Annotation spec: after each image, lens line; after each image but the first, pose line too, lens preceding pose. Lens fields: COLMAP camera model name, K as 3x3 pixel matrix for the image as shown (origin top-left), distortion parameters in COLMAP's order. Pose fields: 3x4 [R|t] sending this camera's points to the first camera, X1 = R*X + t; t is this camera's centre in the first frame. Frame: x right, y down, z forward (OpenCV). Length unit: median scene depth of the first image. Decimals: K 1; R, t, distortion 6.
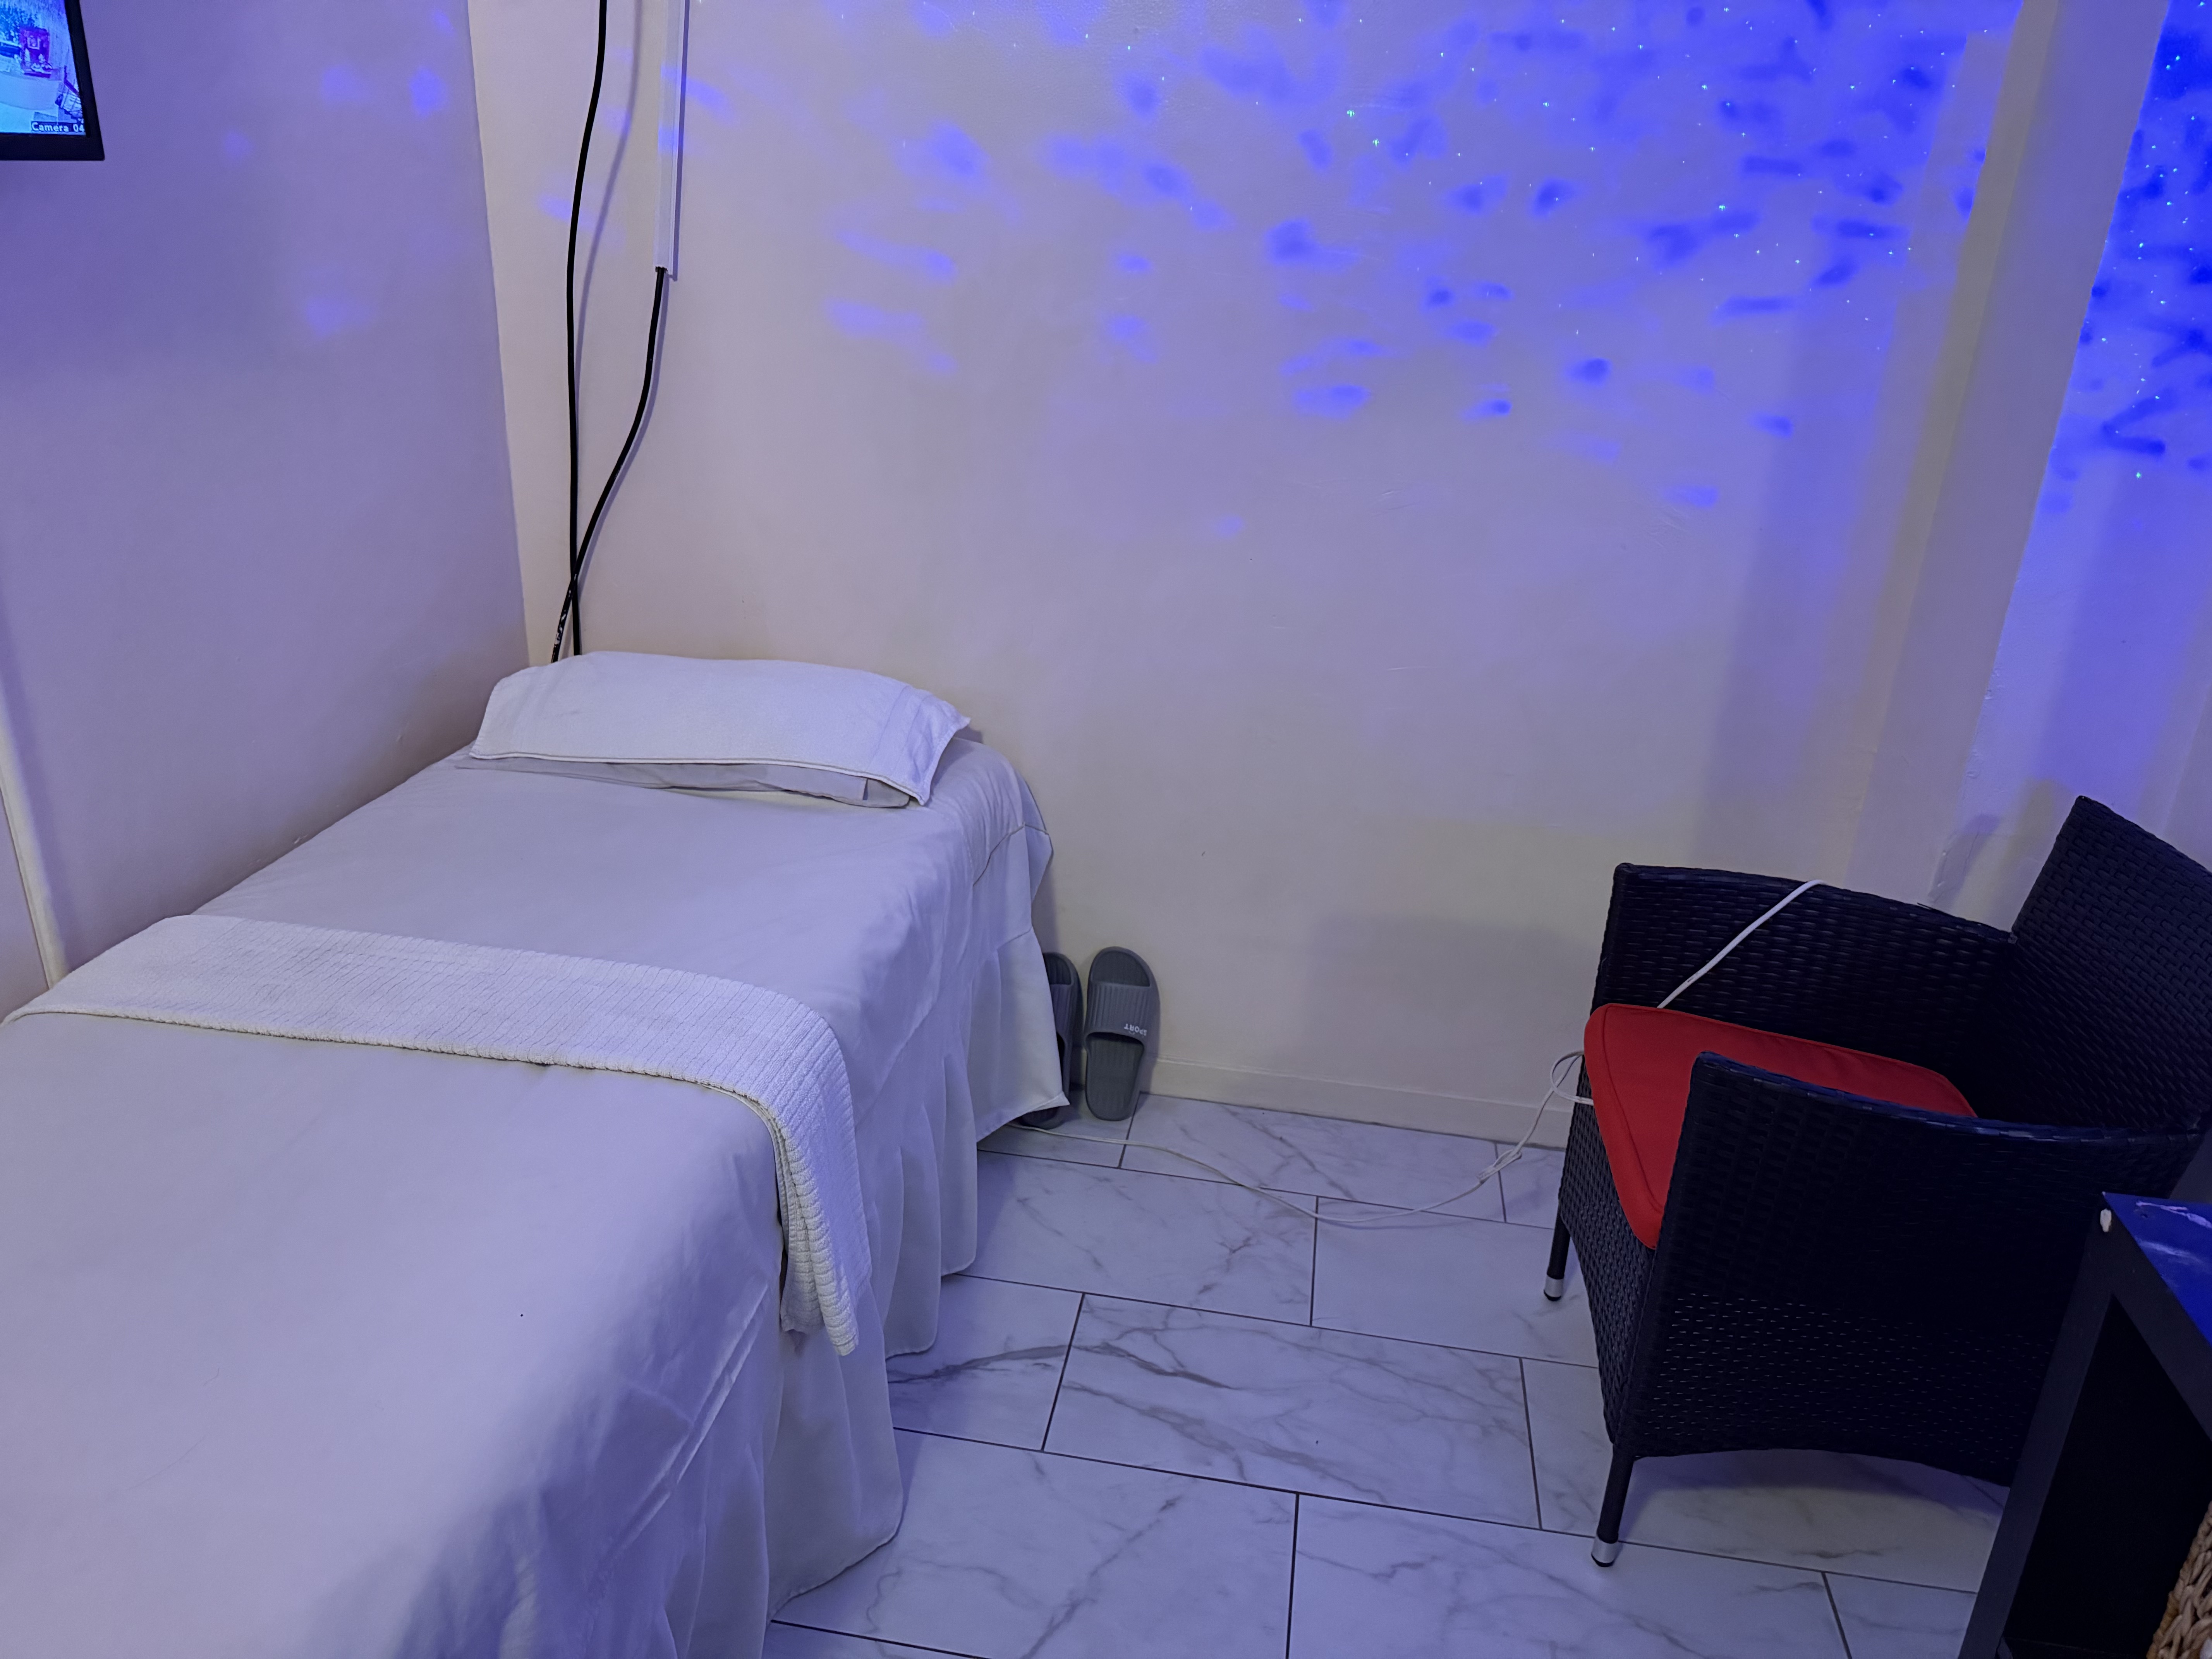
lens RADIAL K [[1560.2, 0, 988.3], [0, 1560.2, 783.1], [0, 0, 1]] dist [-0.009715, -0.037318]
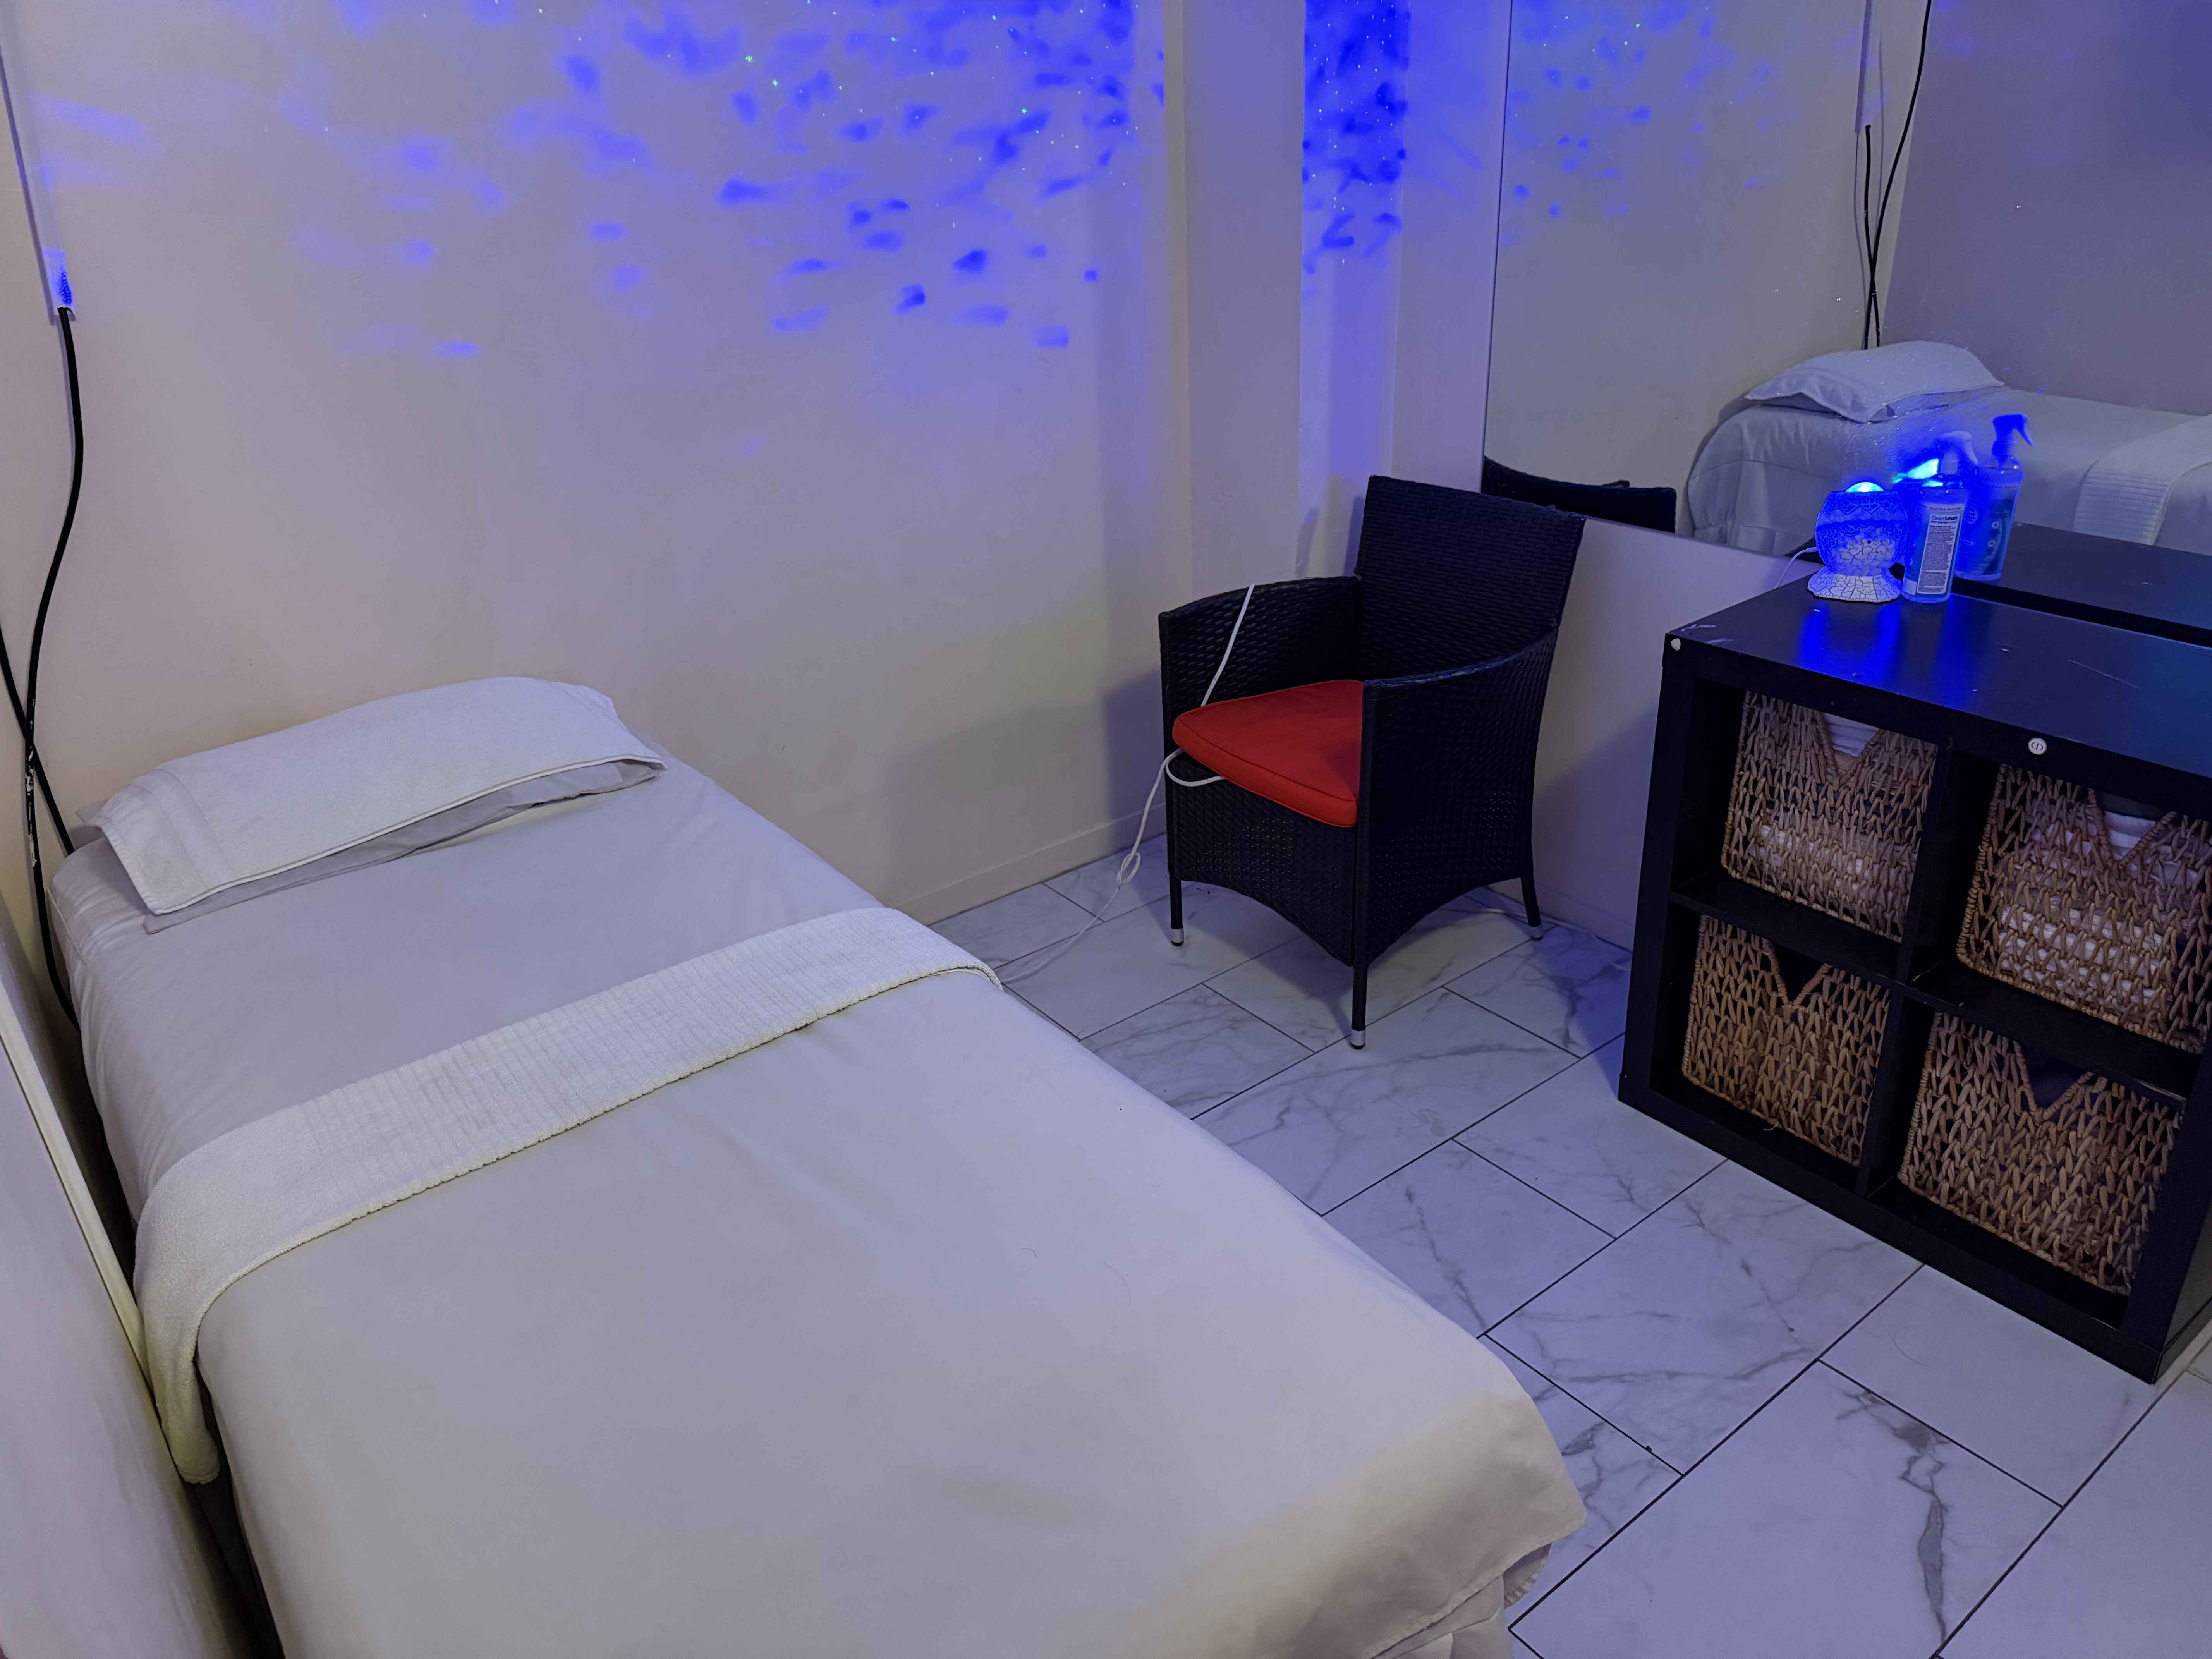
lens RADIAL K [[1562.4, 0, 1106.0], [0, 1562.4, 829.5], [0, 0, 1]] dist [-0.043860, -0.003092]
pose [[0.677786, -0.385988, 0.625795, -0.533502], [0.324908, 0.920746, 0.216012, -0.080702], [-0.659577, 0.056916, 0.749479, 0.016983]]
